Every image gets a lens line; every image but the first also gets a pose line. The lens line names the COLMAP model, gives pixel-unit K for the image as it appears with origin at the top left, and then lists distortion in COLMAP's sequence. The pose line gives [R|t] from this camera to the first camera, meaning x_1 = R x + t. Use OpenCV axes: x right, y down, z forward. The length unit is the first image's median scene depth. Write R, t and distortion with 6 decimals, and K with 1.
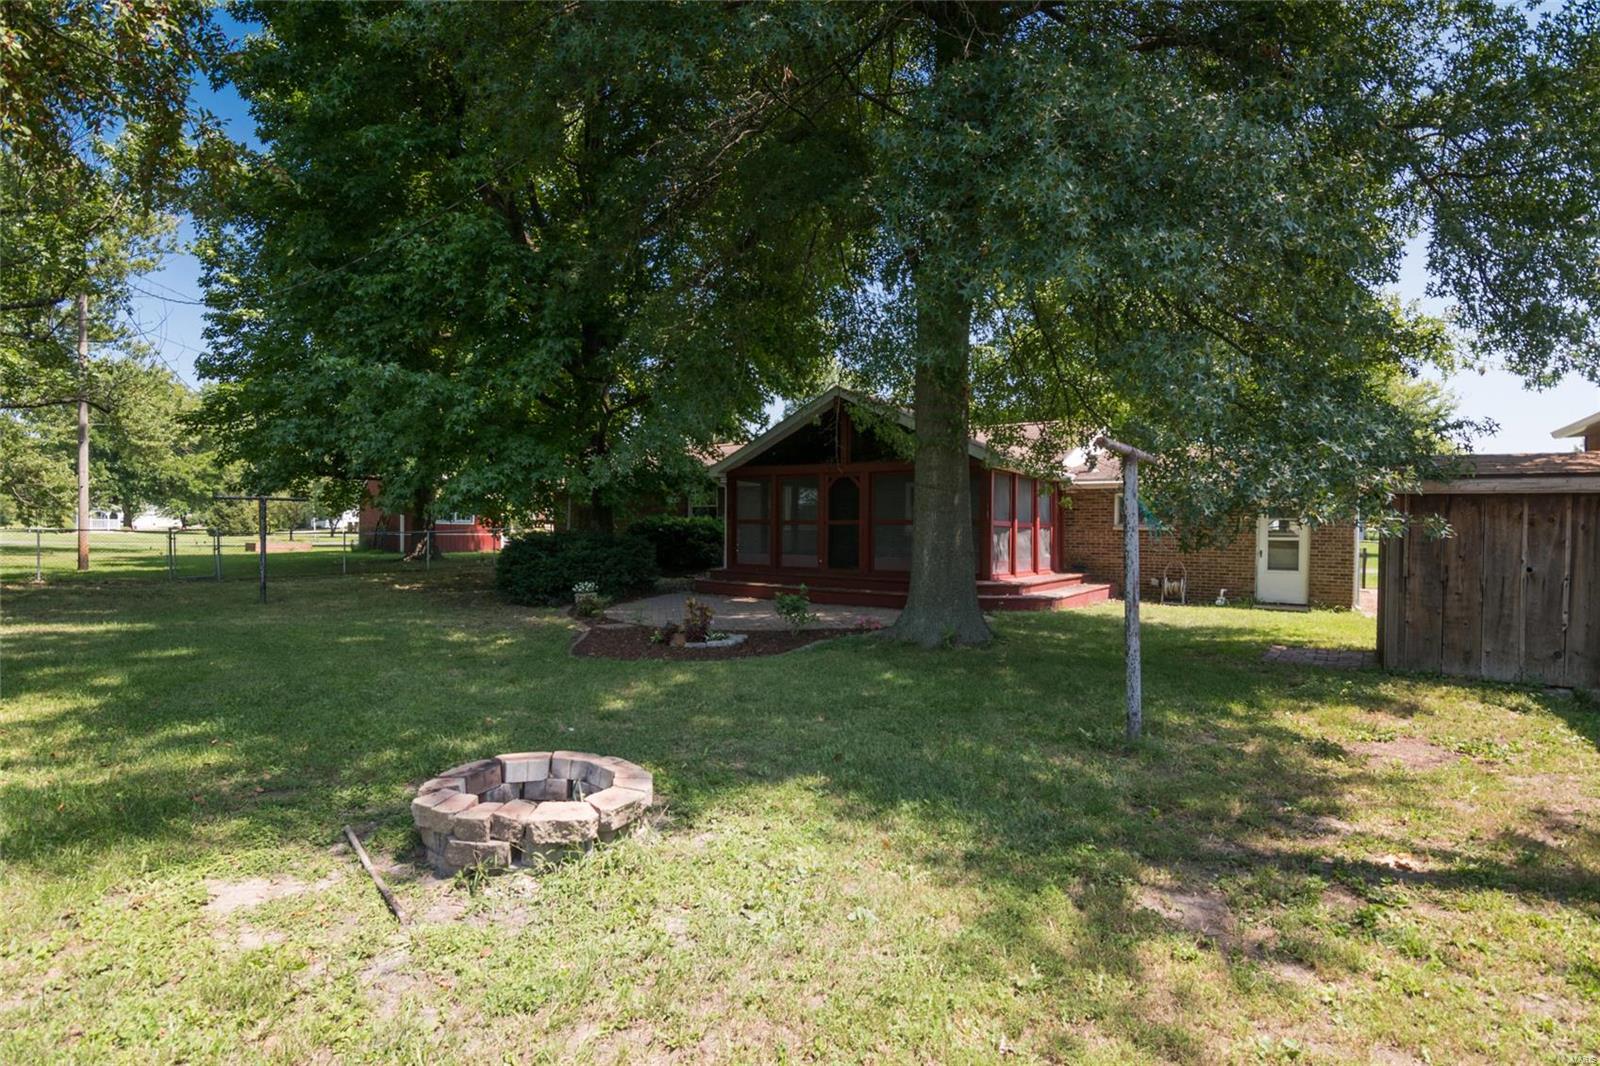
lens RADIAL K [[740.5, 0, 799.8], [0, 740.5, 530.6], [0, 0, 1]] dist [-0.000382, 0.000013]
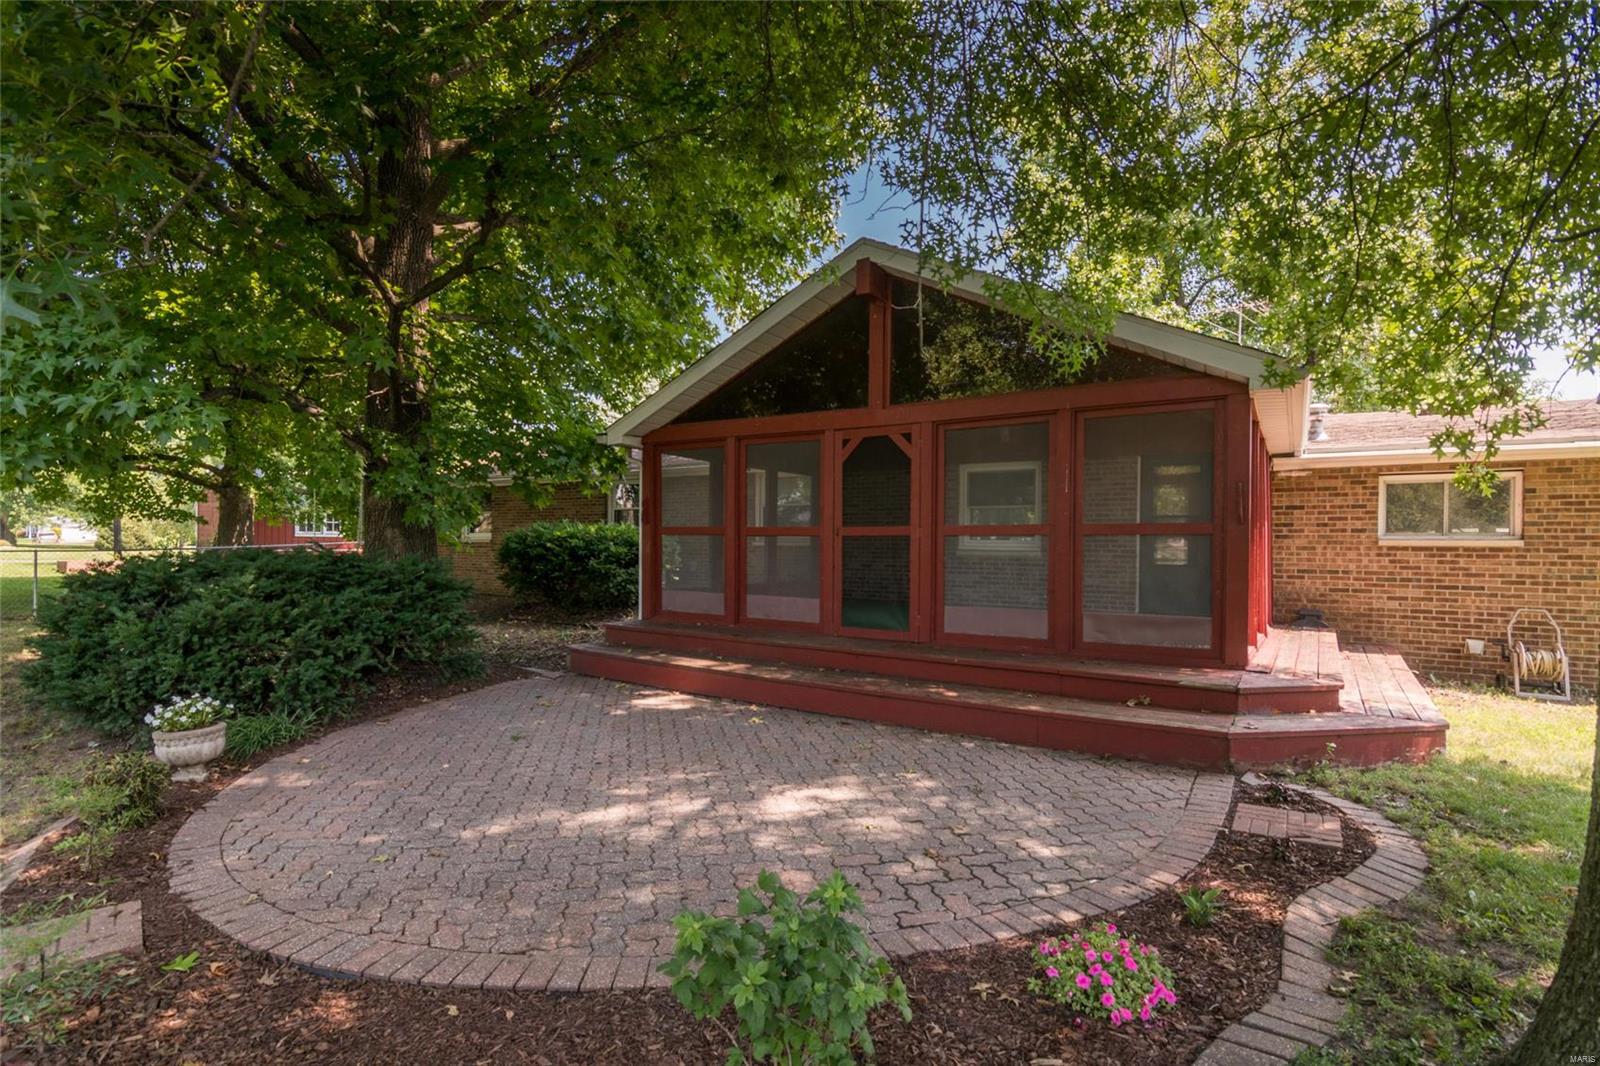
lens RADIAL K [[740.5, 0, 800.3], [0, 740.5, 538.4], [0, 0, 1]] dist [-0.000382, 0.000013]
pose [[0.999483, -0.000284, 0.032155, -0.004189], [0.001037, 0.999726, -0.023396, 0.005288], [-0.032140, 0.023417, 0.999209, 0.485825]]
